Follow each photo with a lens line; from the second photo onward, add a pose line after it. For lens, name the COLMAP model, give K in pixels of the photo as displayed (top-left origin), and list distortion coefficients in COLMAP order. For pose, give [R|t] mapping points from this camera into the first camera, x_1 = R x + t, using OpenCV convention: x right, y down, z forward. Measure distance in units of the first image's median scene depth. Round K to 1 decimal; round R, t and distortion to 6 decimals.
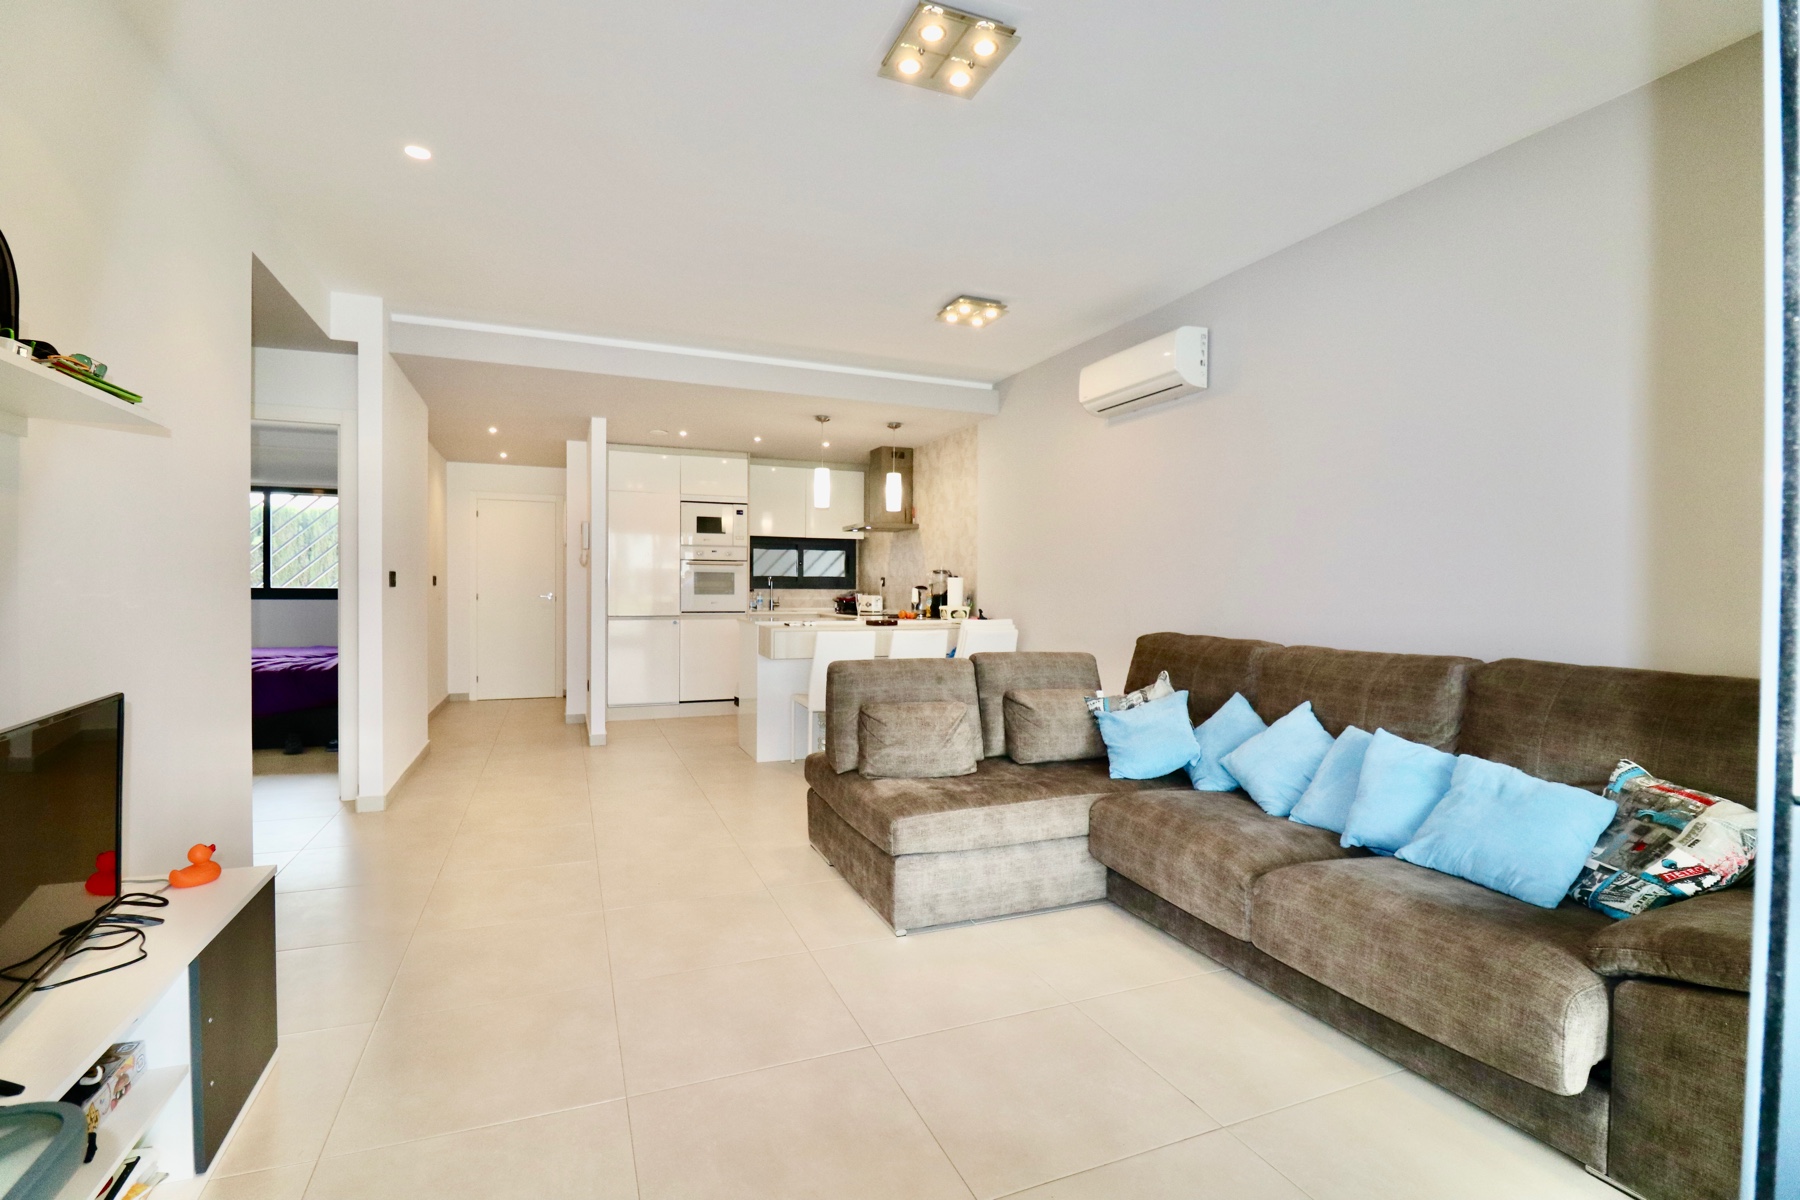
lens RADIAL K [[835.8, 0, 913.5], [0, 835.8, 601.7], [0, 0, 1]] dist [0.000930, -0.011972]
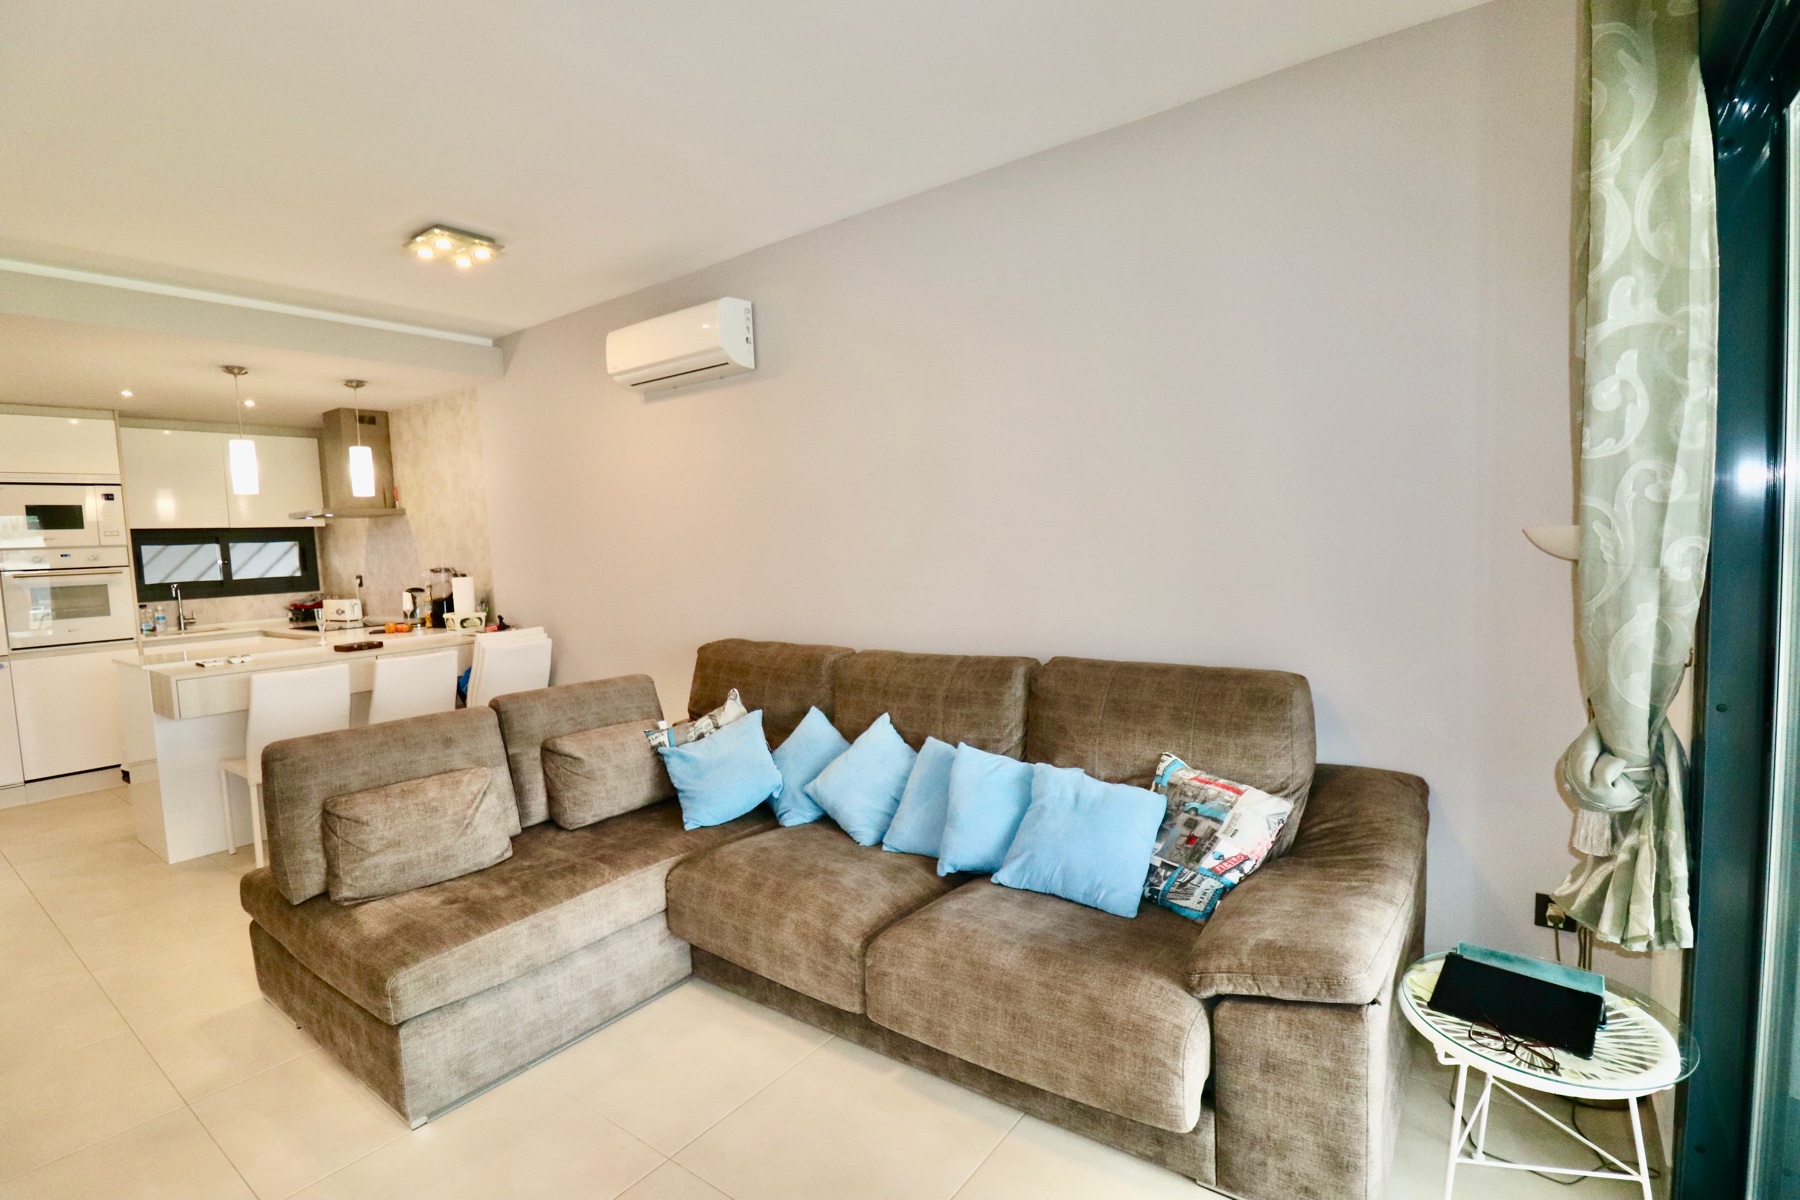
lens RADIAL K [[835.8, 0, 913.5], [0, 835.8, 601.7], [0, 0, 1]] dist [0.000930, -0.011972]
pose [[0.856289, -0.081197, 0.510075, 0.017996], [0.056173, 0.996348, 0.064305, -0.061538], [-0.513433, -0.026411, 0.857723, 0.148513]]
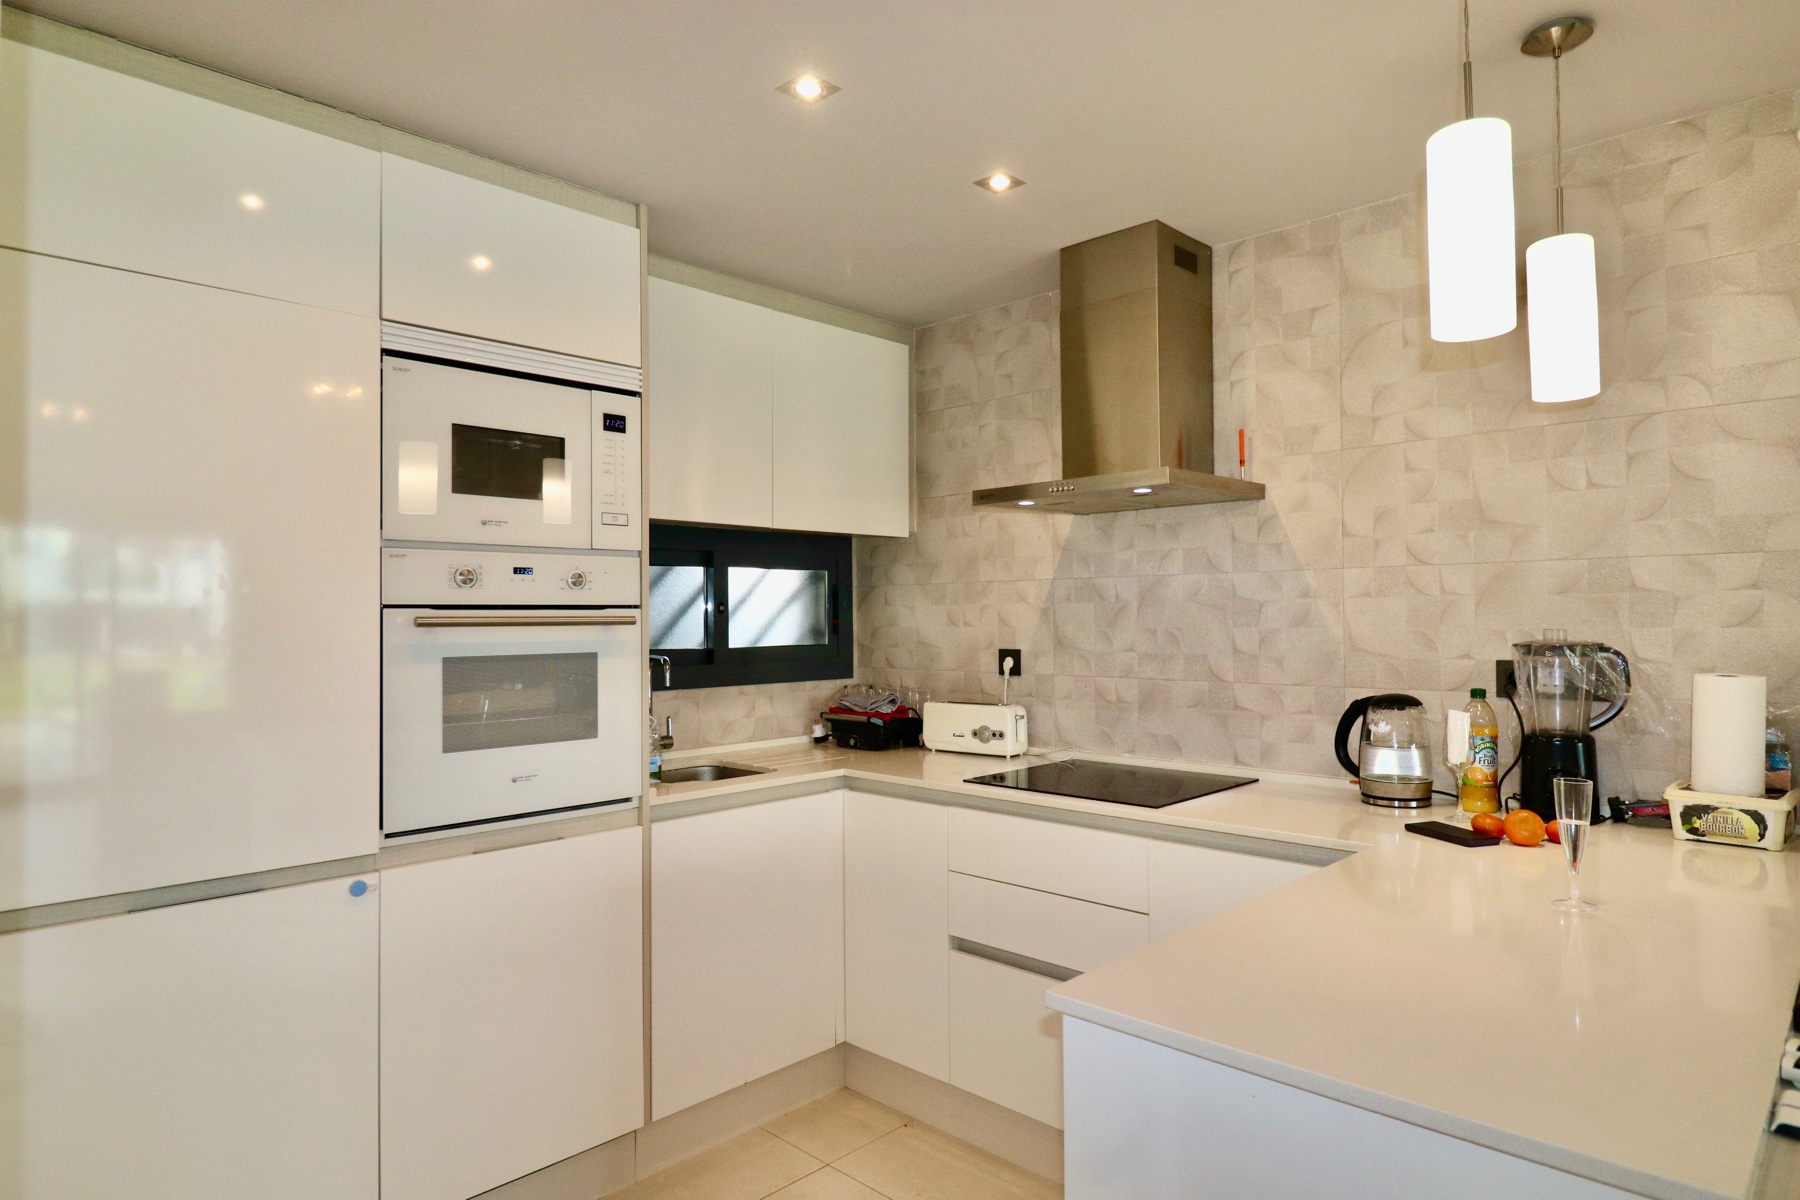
lens RADIAL K [[1032.0, 0, 905.2], [0, 1032.0, 601.8], [0, 0, 1]] dist [-0.003046, -0.001028]
pose [[0.920122, -0.011403, 0.391466, -0.578140], [0.024371, 0.999306, -0.028173, -0.090305], [-0.390873, 0.035463, 0.919761, 1.540454]]
